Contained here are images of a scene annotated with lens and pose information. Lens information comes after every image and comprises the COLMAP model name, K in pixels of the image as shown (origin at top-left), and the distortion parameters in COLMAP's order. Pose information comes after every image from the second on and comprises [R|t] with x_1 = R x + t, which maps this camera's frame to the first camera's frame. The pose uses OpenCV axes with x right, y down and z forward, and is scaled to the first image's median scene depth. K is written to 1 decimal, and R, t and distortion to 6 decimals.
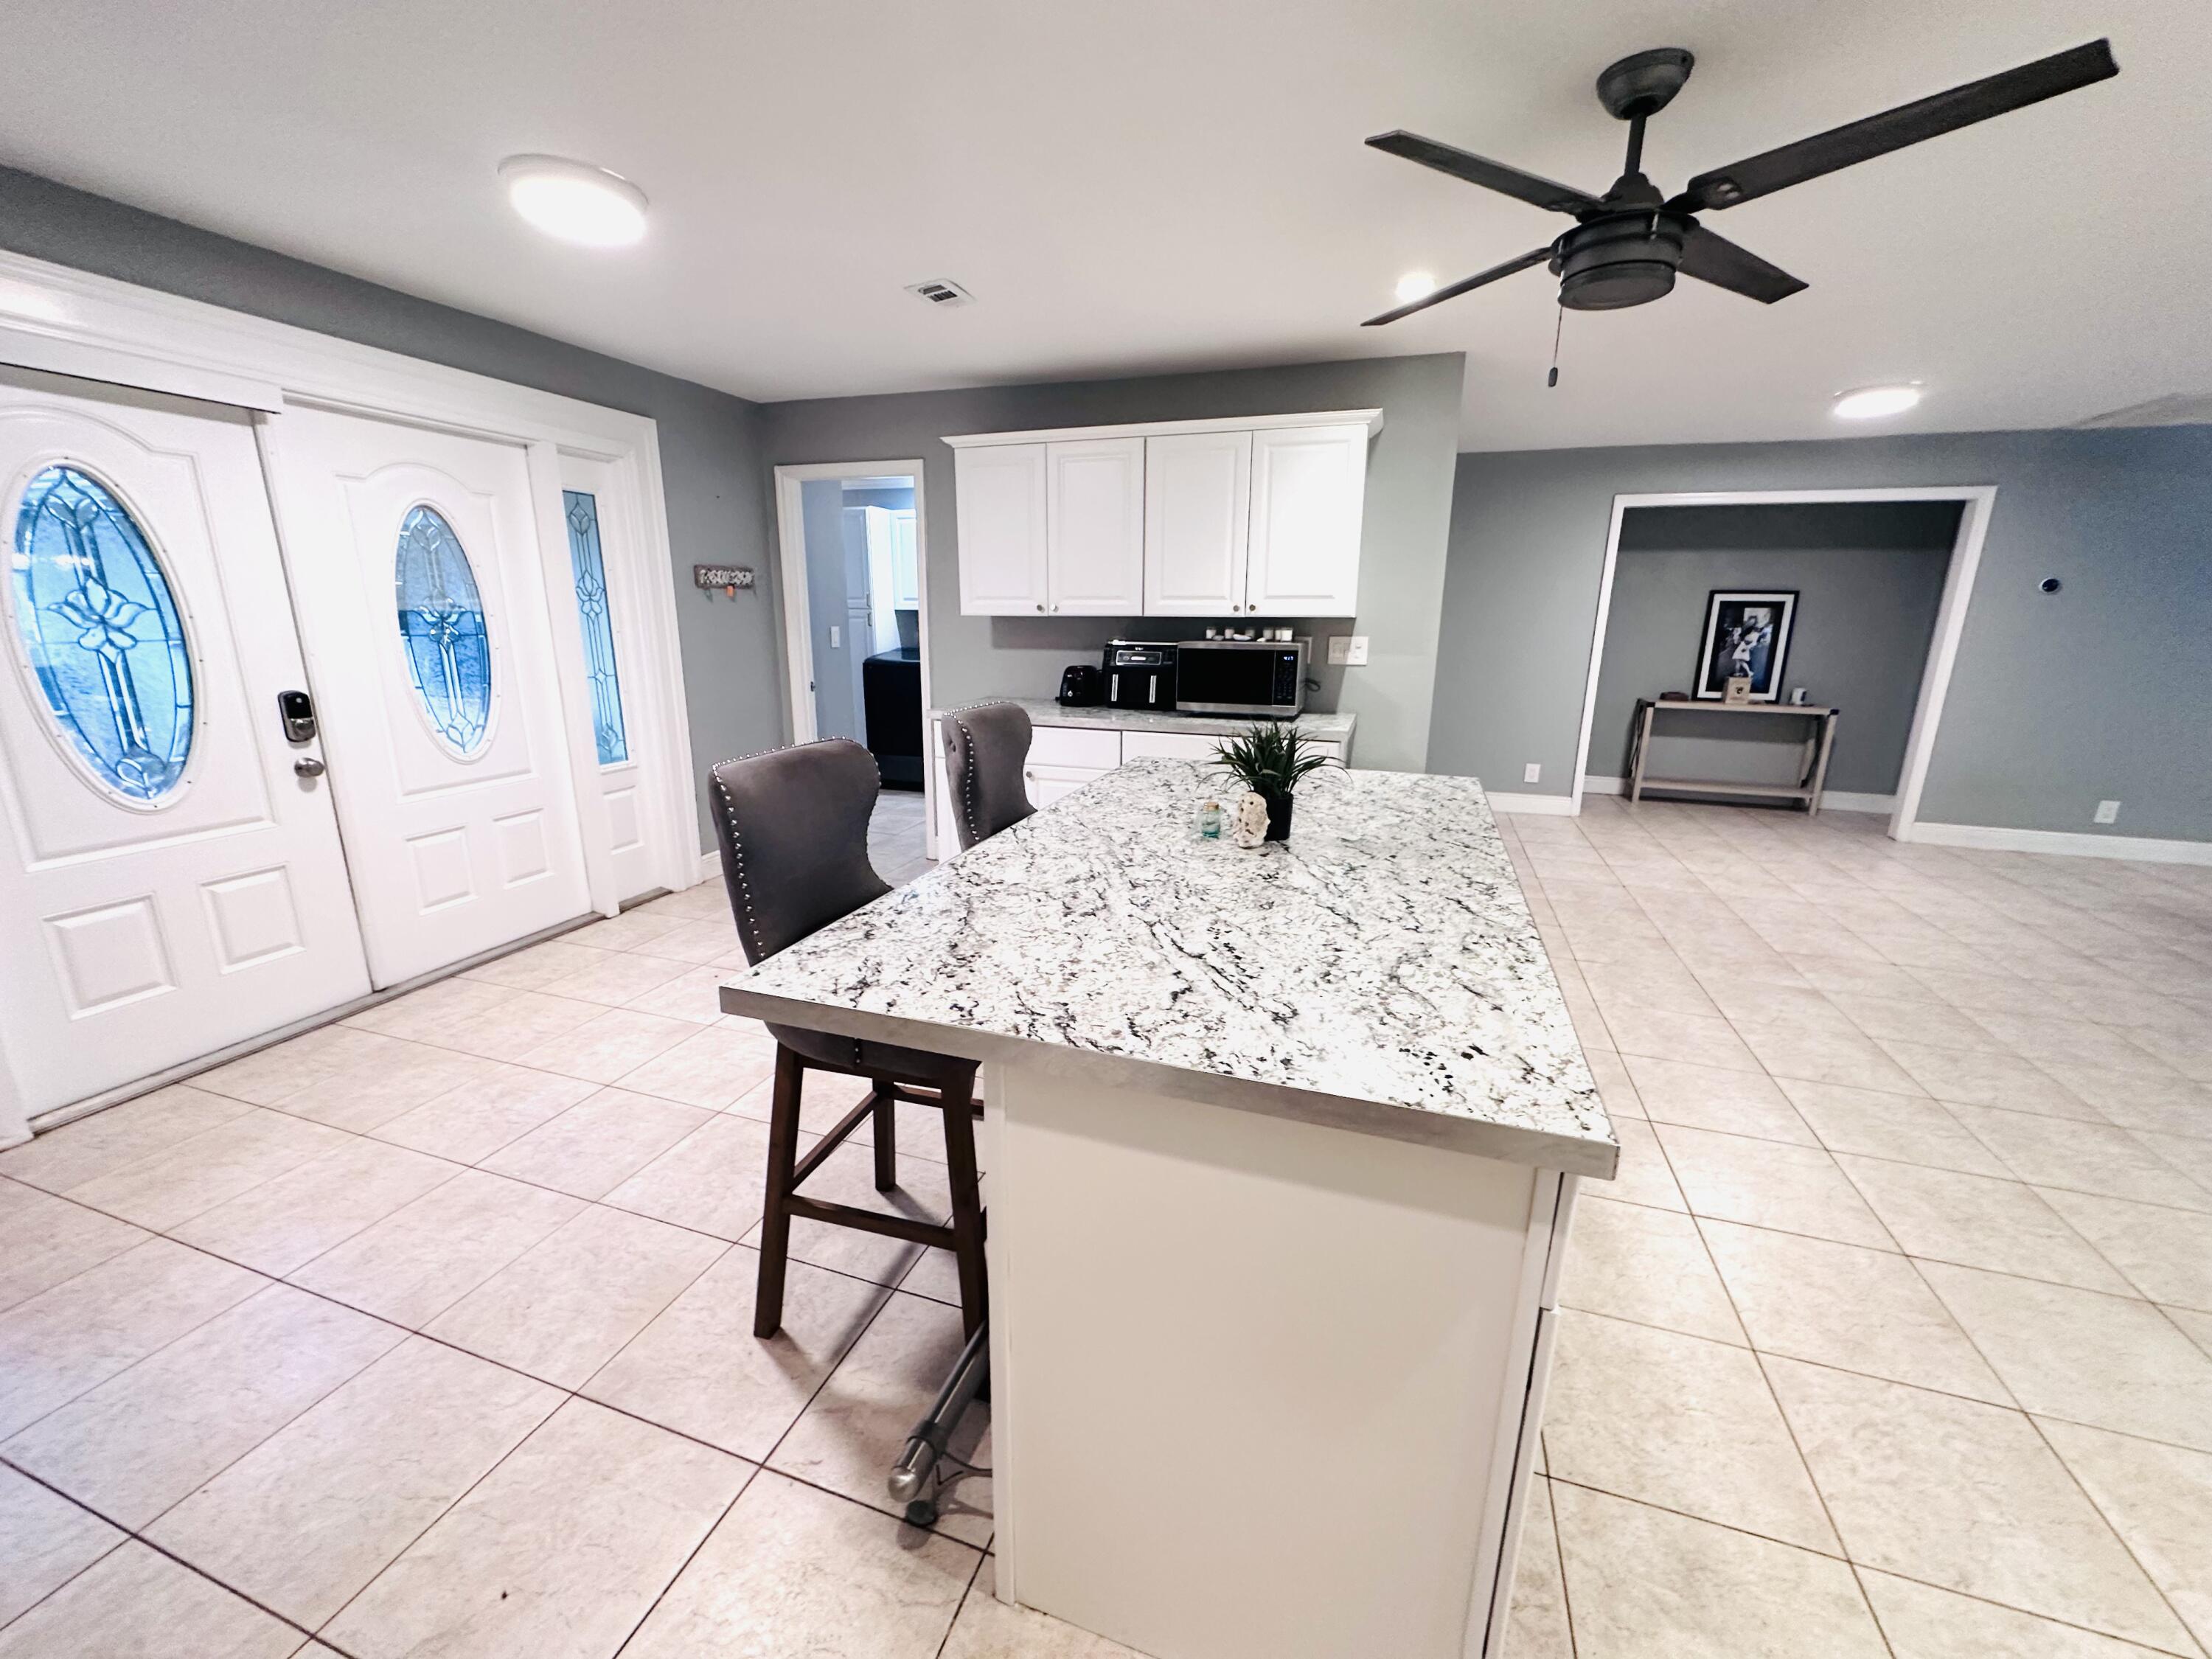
lens RADIAL K [[883.7, 0, 1105.2], [0, 883.7, 831.3], [0, 0, 1]] dist [0.002057, -0.000415]
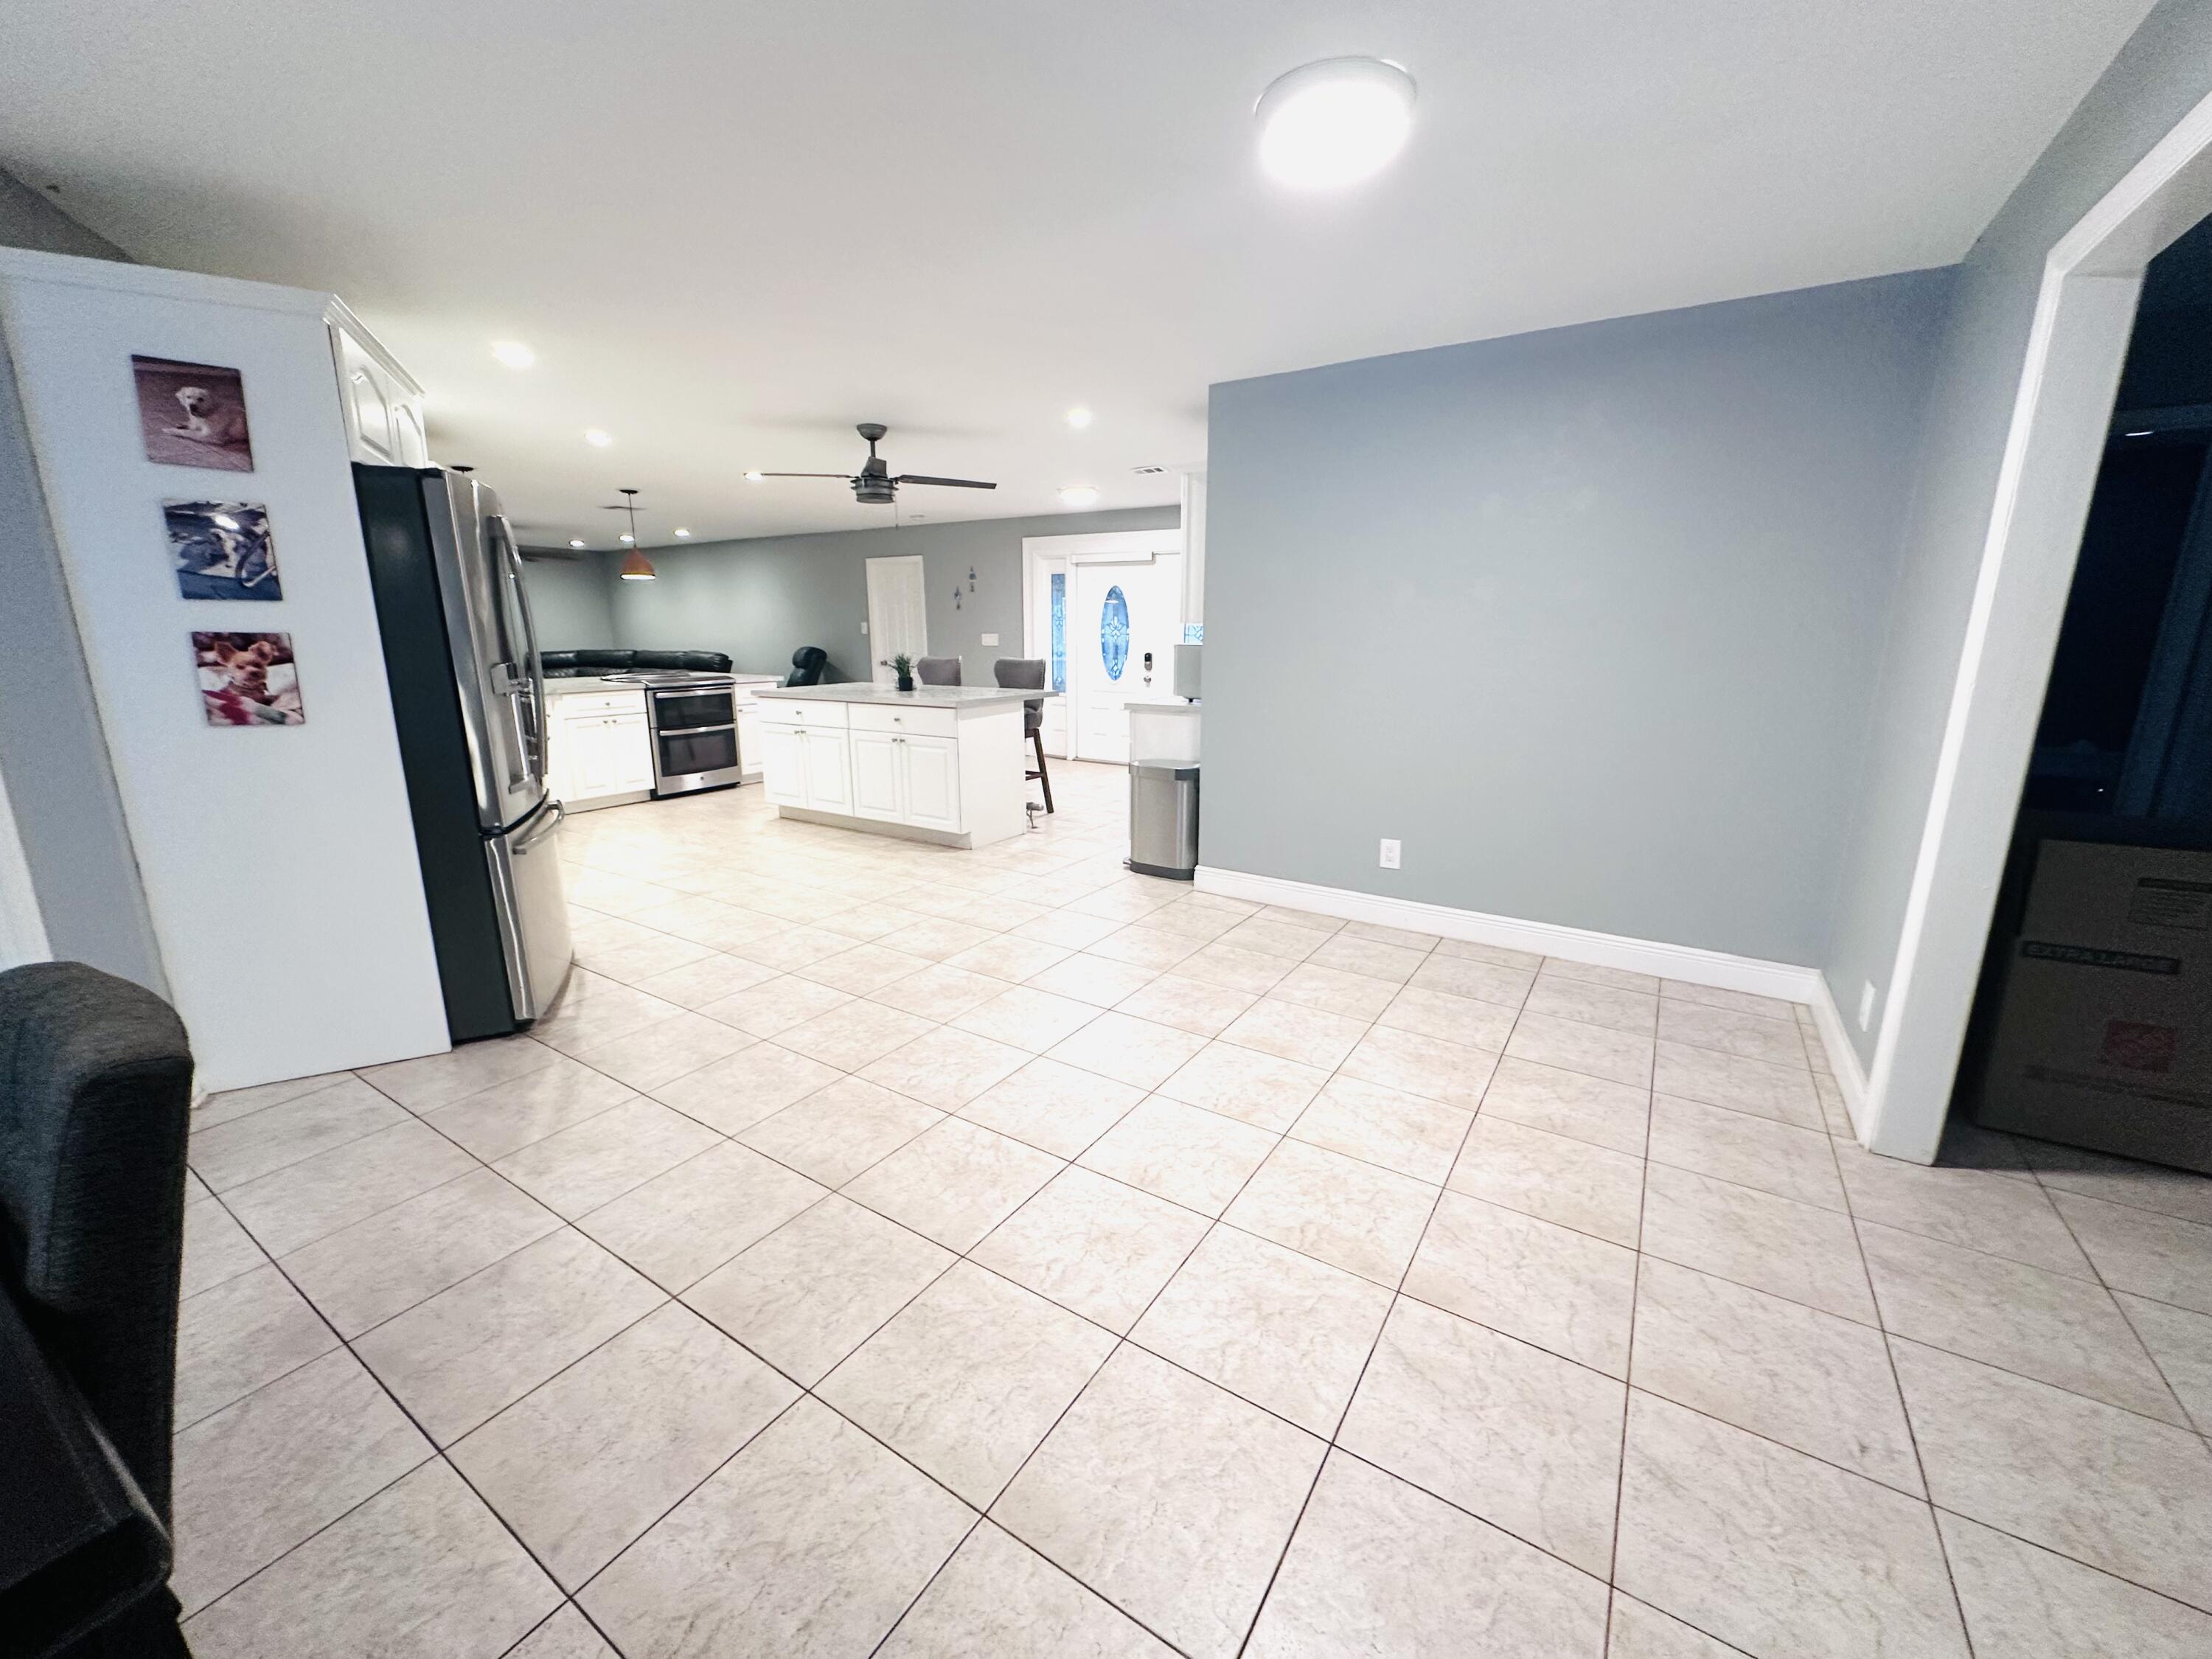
lens RADIAL K [[883.7, 0, 1105.2], [0, 883.7, 831.3], [0, 0, 1]] dist [0.002057, -0.000415]
pose [[-0.242644, 0.209787, -0.947161, 2.005536], [-0.243904, 0.931785, 0.268865, -0.354833], [0.938954, 0.296255, -0.174924, 1.534301]]
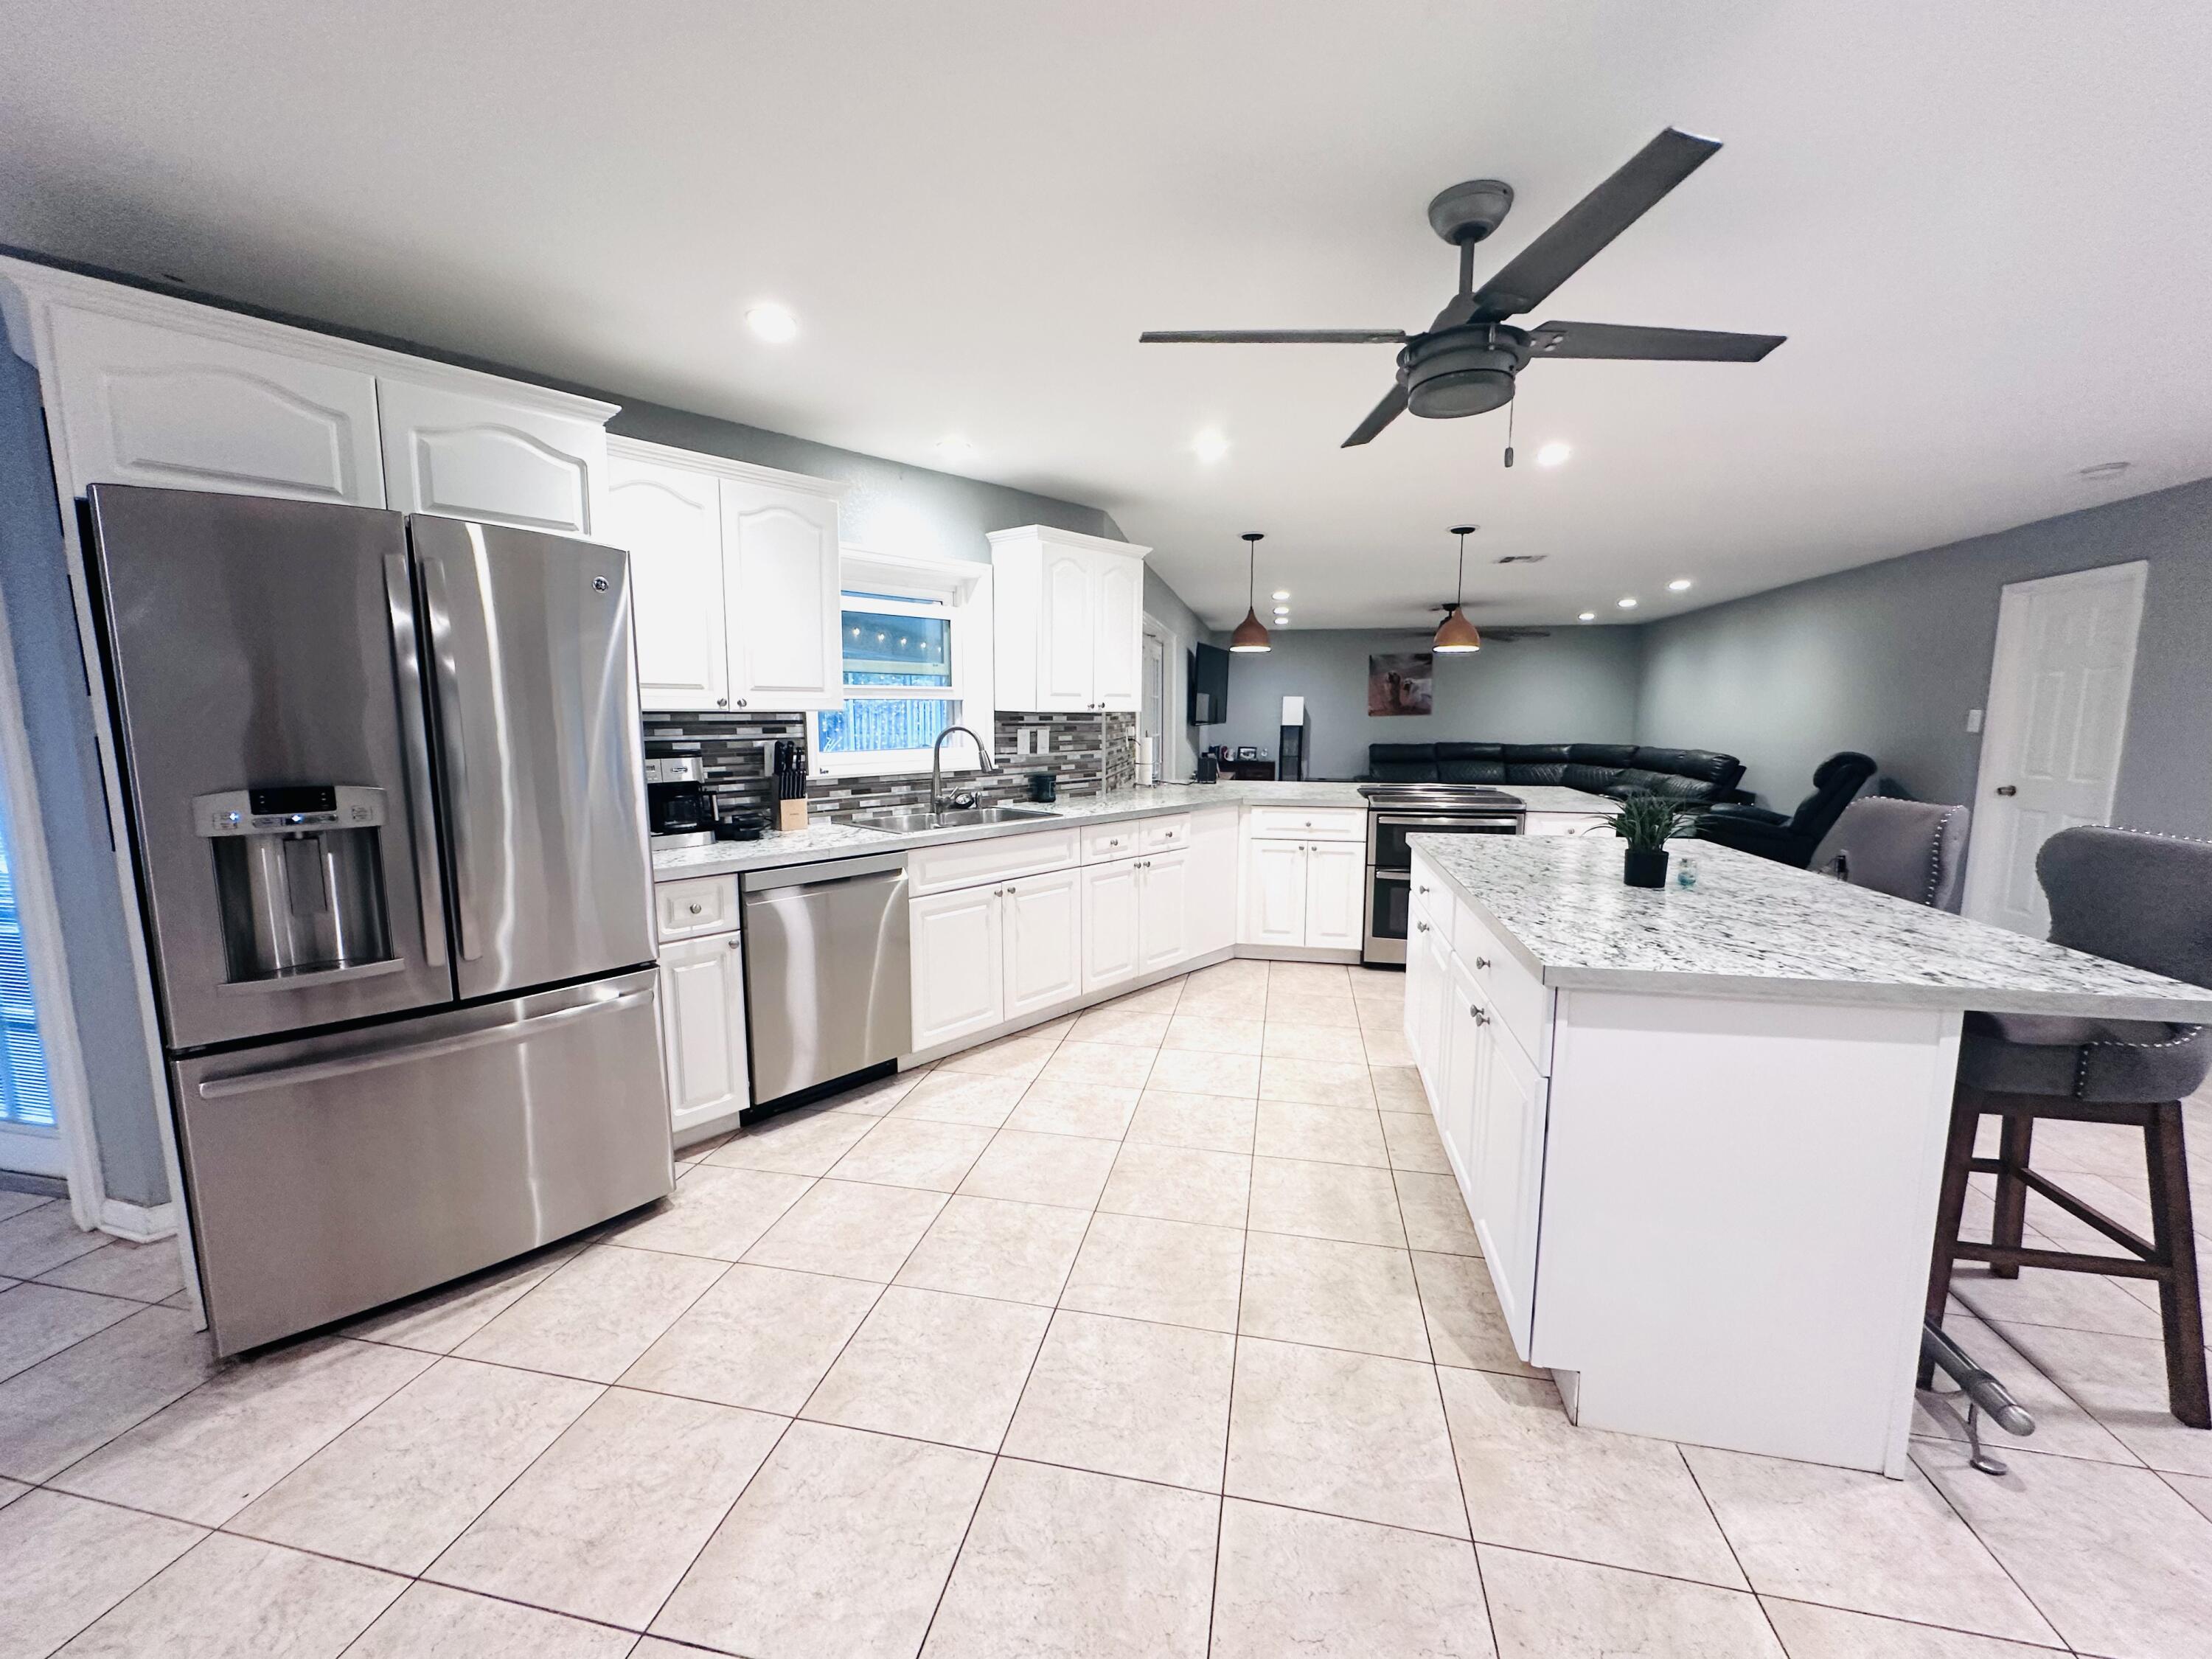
lens RADIAL K [[883.7, 0, 1105.2], [0, 883.7, 831.3], [0, 0, 1]] dist [0.002057, -0.000415]
pose [[-0.992111, 0.008312, -0.125084, 0.656792], [-0.039130, 0.927411, 0.371993, -0.320485], [0.119096, 0.373953, -0.919769, 1.305350]]
